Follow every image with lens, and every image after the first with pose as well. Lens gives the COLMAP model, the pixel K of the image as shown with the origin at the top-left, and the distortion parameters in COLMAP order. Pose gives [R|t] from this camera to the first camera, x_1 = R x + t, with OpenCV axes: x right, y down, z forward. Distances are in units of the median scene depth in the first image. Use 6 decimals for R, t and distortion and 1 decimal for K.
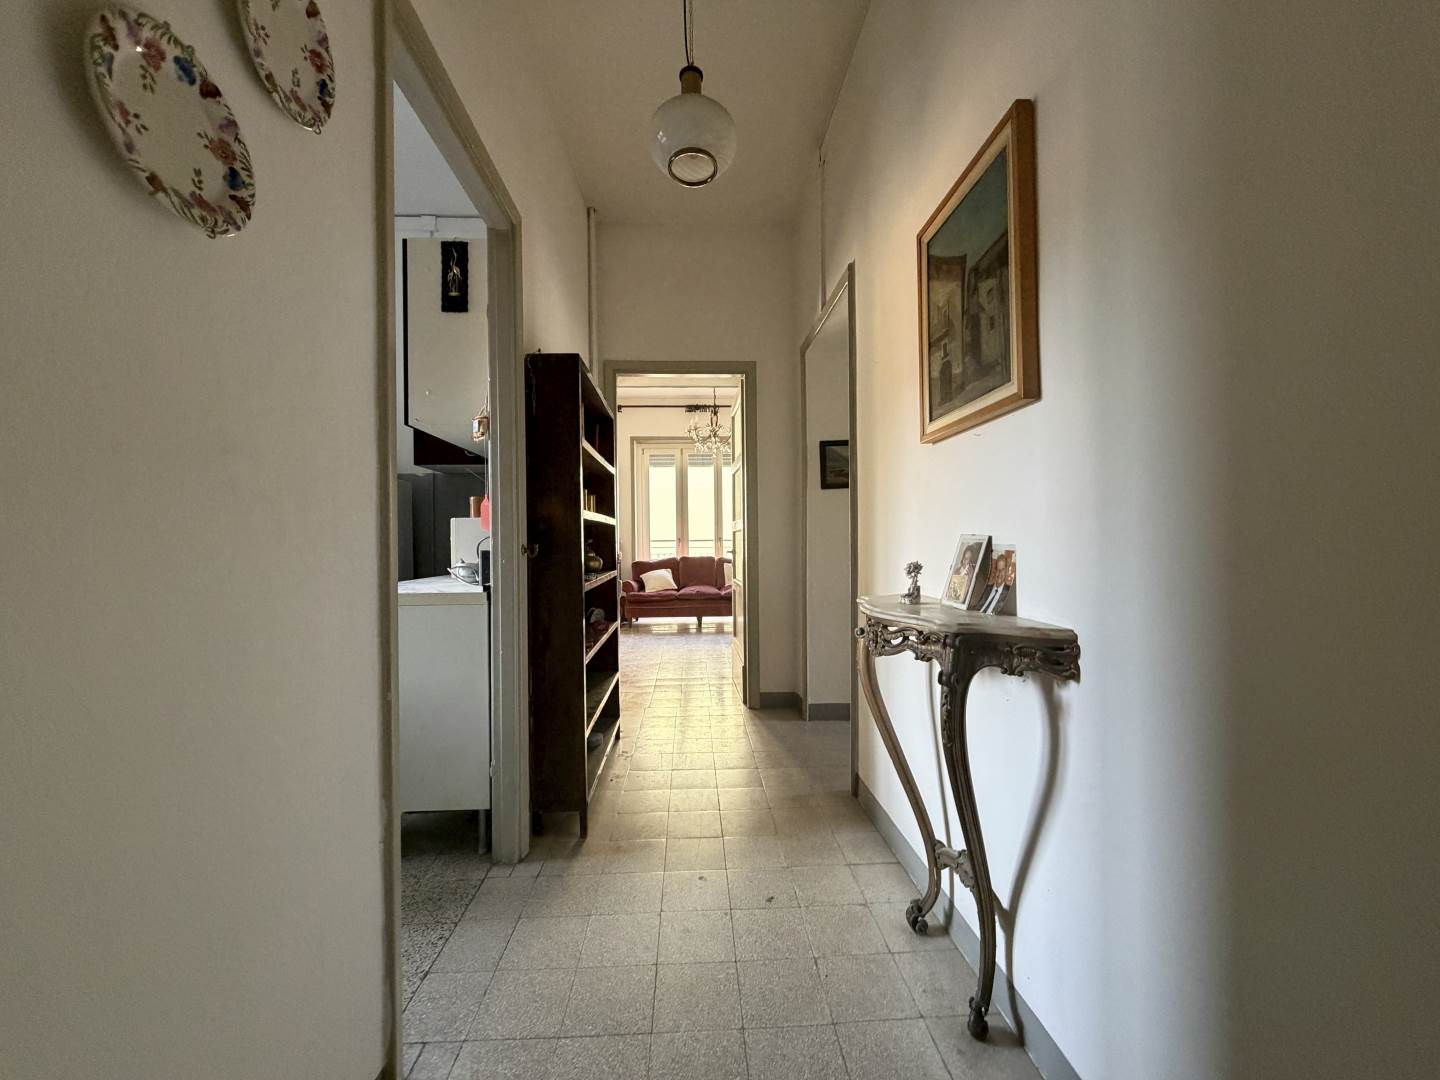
lens RADIAL K [[578.5, 0, 719.5], [0, 578.5, 541.8], [0, 0, 1]] dist [0.011945, 0.000123]
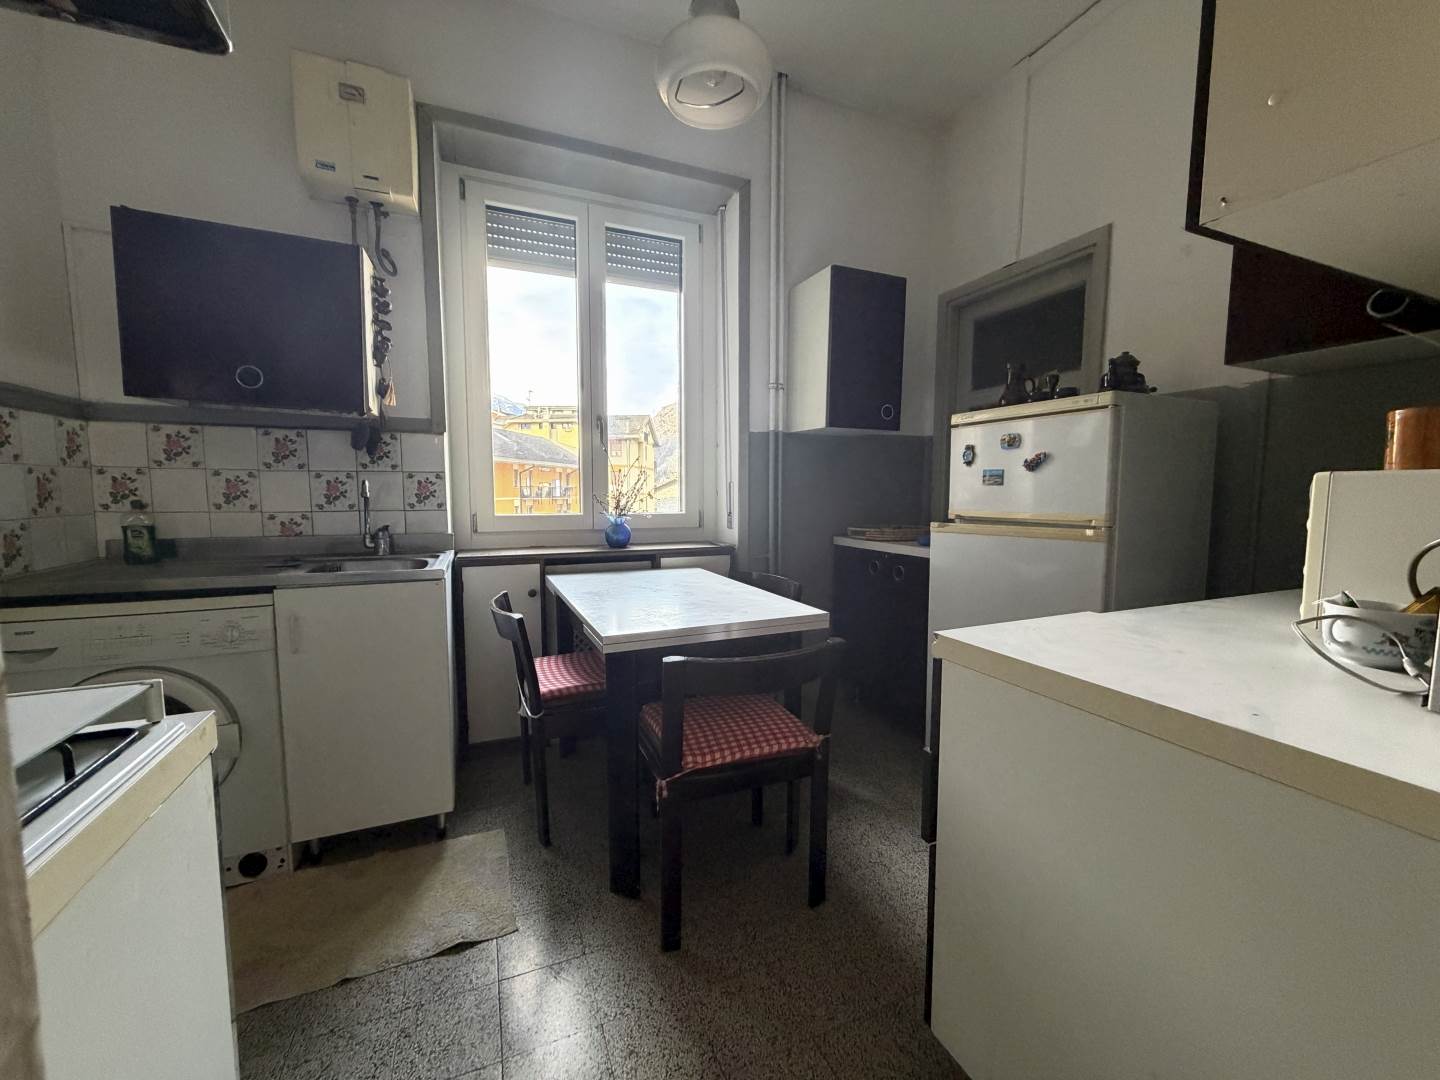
lens RADIAL K [[578.5, 0, 719.5], [0, 578.5, 542.0], [0, 0, 1]] dist [0.011945, 0.000123]
pose [[0.358052, 0.093882, -0.928970, -0.236047], [-0.007498, 0.995189, 0.097684, -0.028945], [0.933671, -0.028010, 0.357034, 0.487002]]
